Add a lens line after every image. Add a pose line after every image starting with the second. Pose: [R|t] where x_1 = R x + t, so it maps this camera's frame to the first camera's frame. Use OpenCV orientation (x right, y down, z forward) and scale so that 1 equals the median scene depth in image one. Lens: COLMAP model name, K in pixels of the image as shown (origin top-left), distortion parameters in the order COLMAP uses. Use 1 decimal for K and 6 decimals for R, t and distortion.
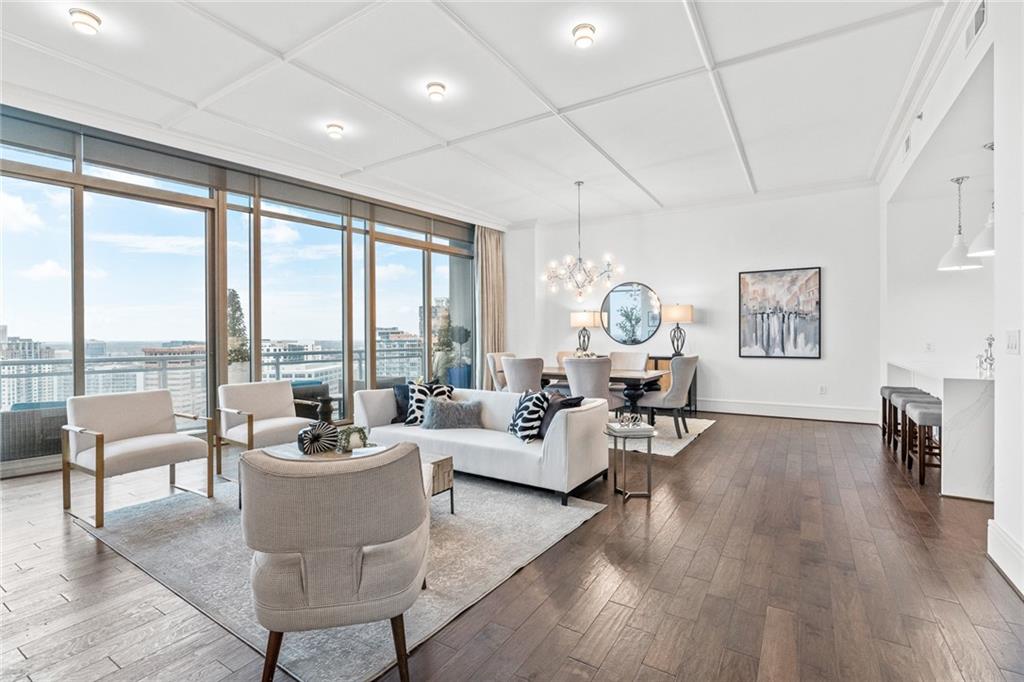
lens RADIAL K [[457.6, 0, 525.9], [0, 457.6, 335.2], [0, 0, 1]] dist [-0.000380, 0.000235]
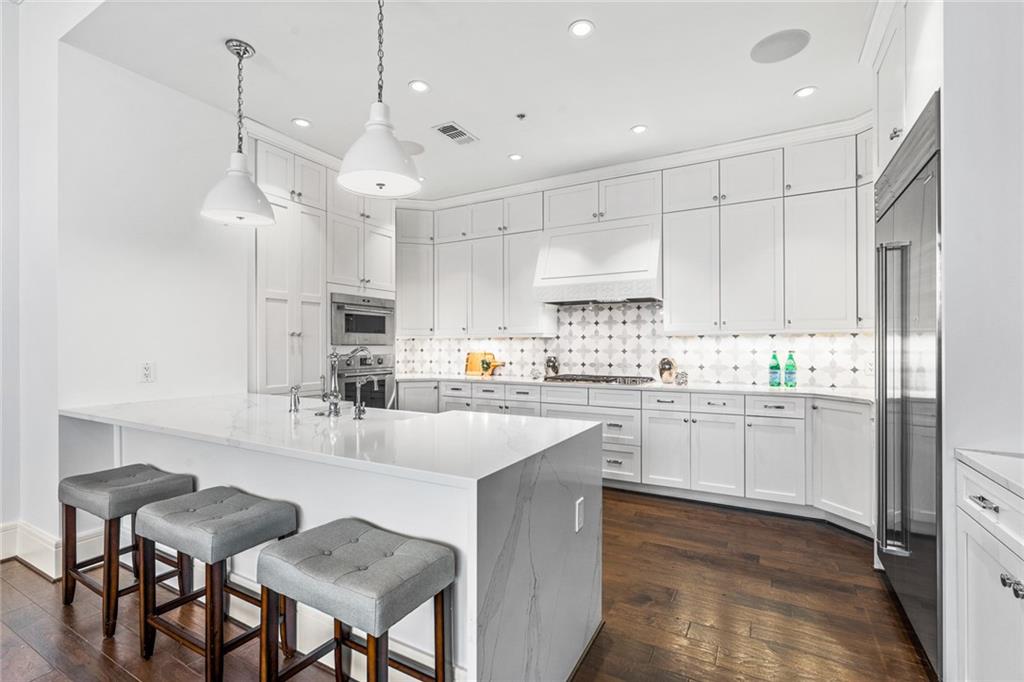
lens RADIAL K [[463.1, 0, 512.2], [0, 463.1, 345.1], [0, 0, 1]] dist [0.000169, 0.000305]
pose [[-0.037106, 0.008897, 0.999272, 0.294171], [0.007265, 0.999936, -0.008633, 0.003561], [-0.999285, 0.006939, -0.037168, 0.508960]]
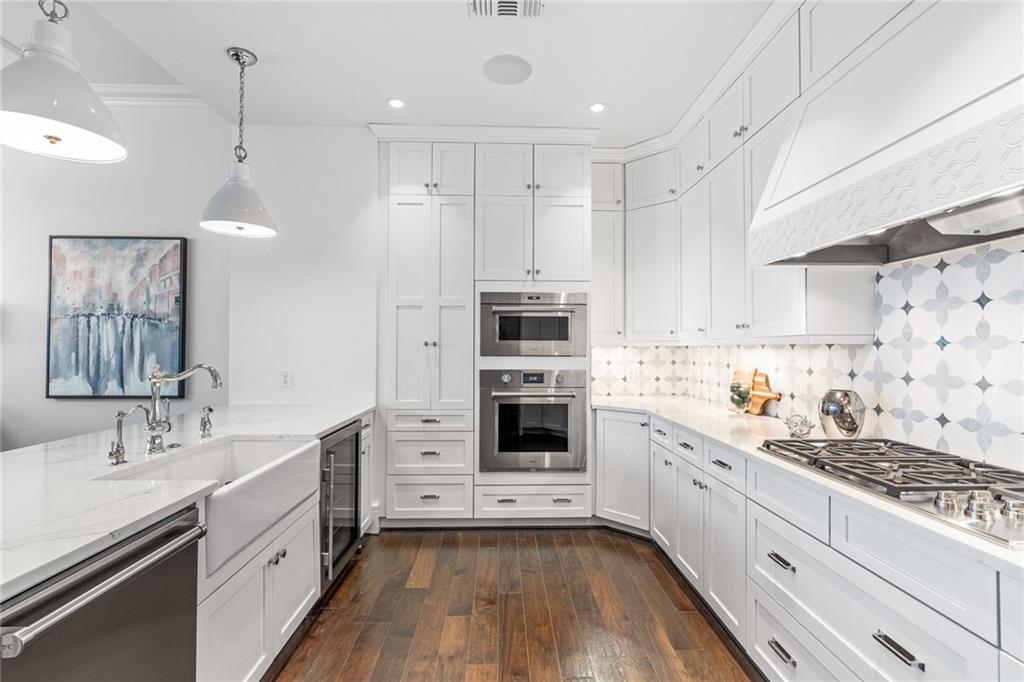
lens RADIAL K [[461.0, 0, 512.0], [0, 461.0, 341.0], [0, 0, 1]] dist [-0.003038, 0.001558]
pose [[0.839005, 0.018813, 0.543799, 0.664031], [-0.006105, 0.999665, -0.025165, -0.007254], [-0.544090, 0.017793, 0.838838, 0.291083]]
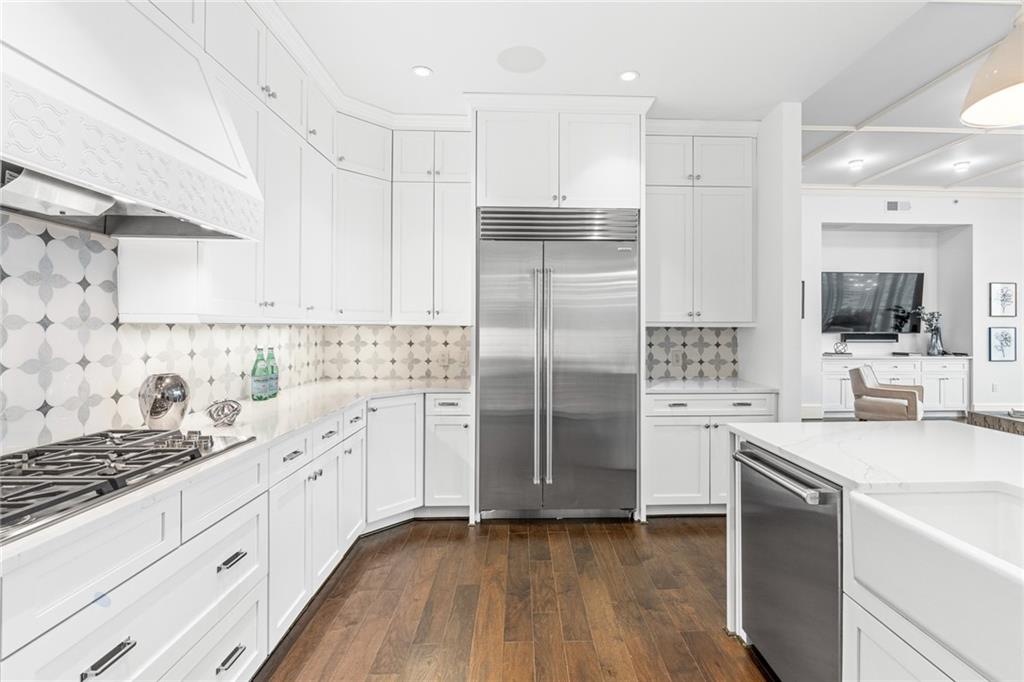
lens RADIAL K [[478.1, 0, 533.0], [0, 478.1, 328.9], [0, 0, 1]] dist [-0.003378, -0.000183]
pose [[-0.834726, 0.005165, -0.550641, 0.882417], [0.000862, 0.999967, 0.008073, -0.011576], [0.550665, 0.006264, -0.834703, 0.627929]]
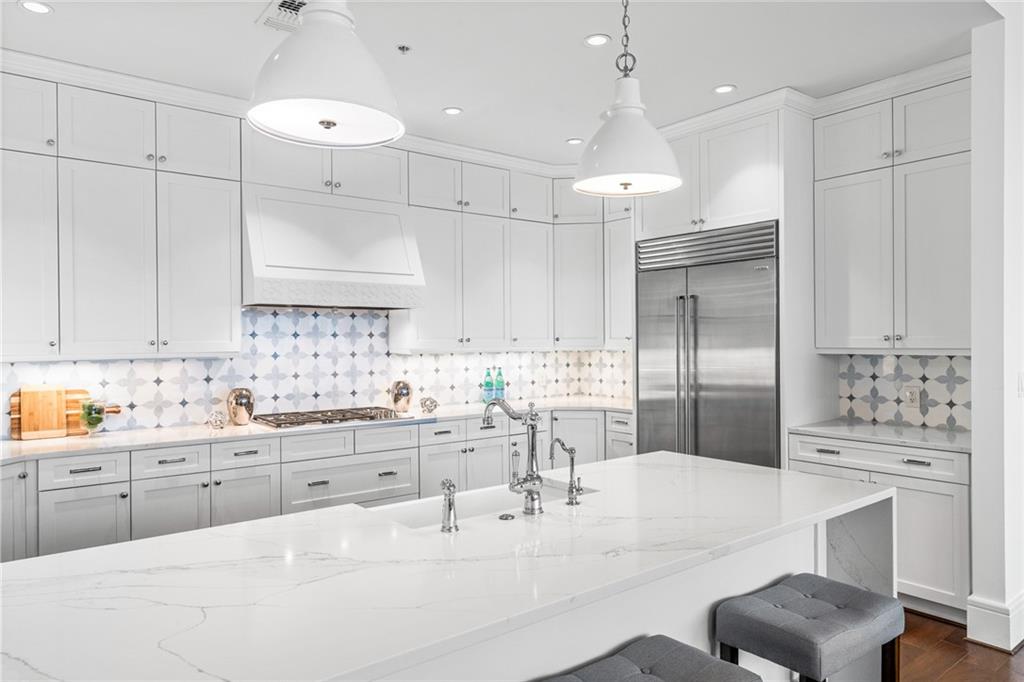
lens RADIAL K [[661.2, 0, 514.2], [0, 661.2, 344.1], [0, 0, 1]] dist [0.003709, 0.000735]
pose [[-0.935880, 0.010664, 0.352158, 0.536665], [0.015210, 0.999833, 0.010146, -0.028873], [-0.351991, 0.014852, -0.935886, 0.912635]]
